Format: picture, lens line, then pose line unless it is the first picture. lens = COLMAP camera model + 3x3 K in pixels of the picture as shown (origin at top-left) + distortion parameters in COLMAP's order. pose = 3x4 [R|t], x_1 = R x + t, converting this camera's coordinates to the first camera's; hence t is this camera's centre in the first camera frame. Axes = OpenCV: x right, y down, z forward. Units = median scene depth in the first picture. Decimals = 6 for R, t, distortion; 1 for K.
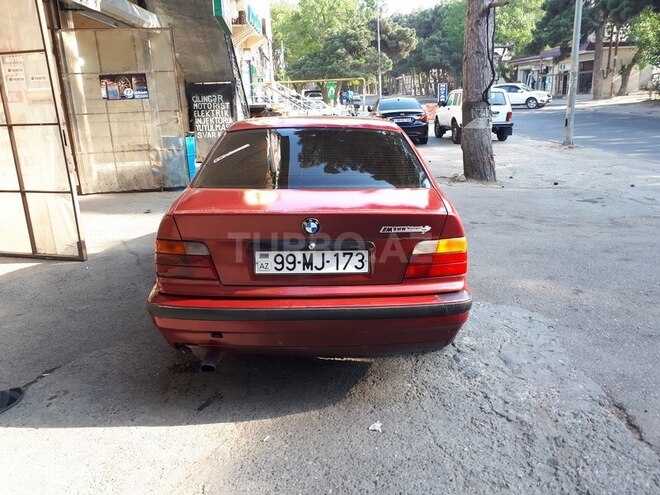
lens RADIAL K [[526.7, 0, 330.0], [0, 526.7, 247.5], [0, 0, 1]] dist [0.006875, 0.004927]
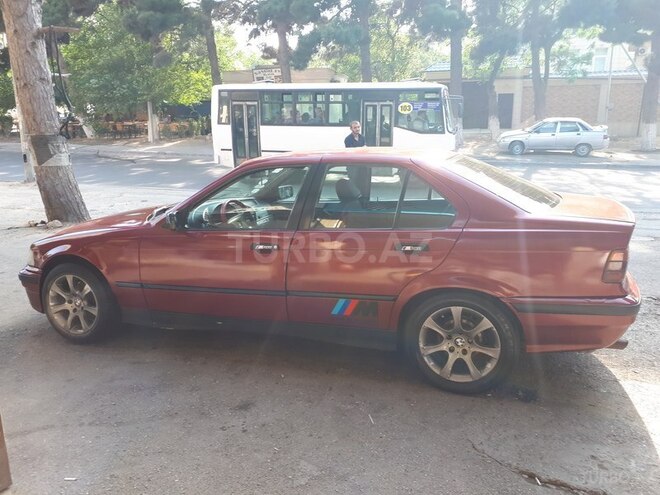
lens RADIAL K [[526.7, 0, 330.0], [0, 526.7, 247.5], [0, 0, 1]] dist [0.006875, 0.004927]
pose [[0.303929, -0.192903, 0.932961, -0.313506], [0.252901, 0.960488, 0.116208, -0.061638], [-0.918514, 0.200628, 0.340705, 0.233752]]
